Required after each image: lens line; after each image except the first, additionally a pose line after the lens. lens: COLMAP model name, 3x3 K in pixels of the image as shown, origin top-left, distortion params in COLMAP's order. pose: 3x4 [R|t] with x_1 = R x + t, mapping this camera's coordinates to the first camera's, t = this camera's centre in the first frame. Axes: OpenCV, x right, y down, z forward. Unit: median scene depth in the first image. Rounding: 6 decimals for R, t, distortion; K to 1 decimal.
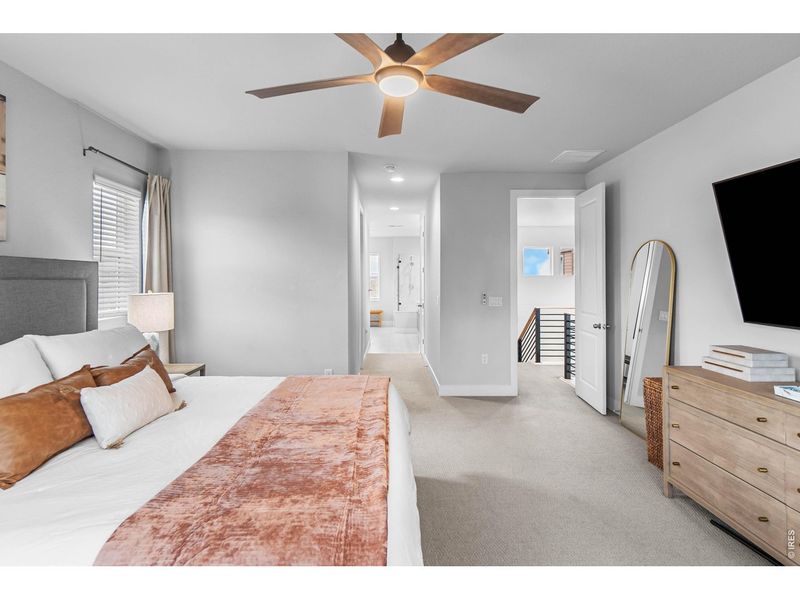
lens RADIAL K [[393.6, 0, 397.6], [0, 393.6, 272.3], [0, 0, 1]] dist [0.000068, 0.000090]
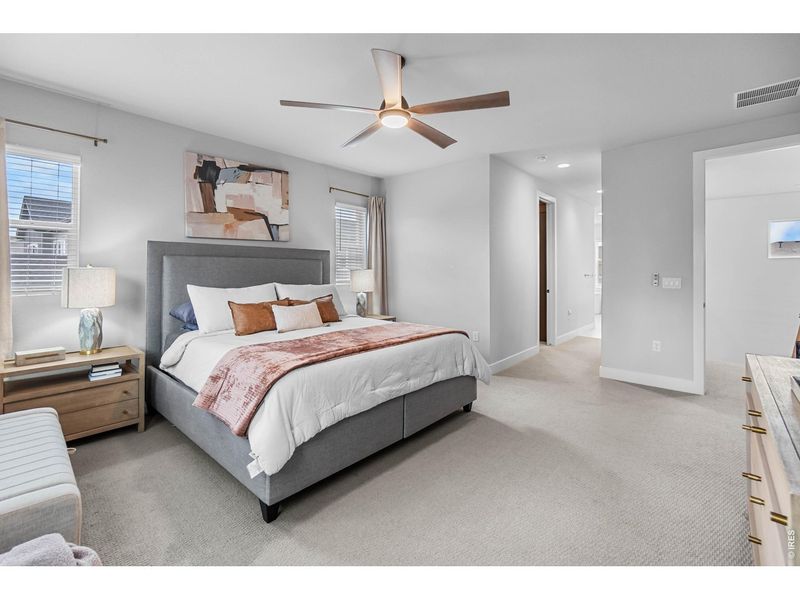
lens RADIAL K [[355.5, 0, 401.5], [0, 355.5, 260.1], [0, 0, 1]] dist [-0.001147, -0.000041]
pose [[0.742288, -0.021028, -0.669751, 0.511987], [0.014062, 0.999776, -0.015805, 0.042875], [0.669934, 0.002314, 0.742417, 0.005179]]
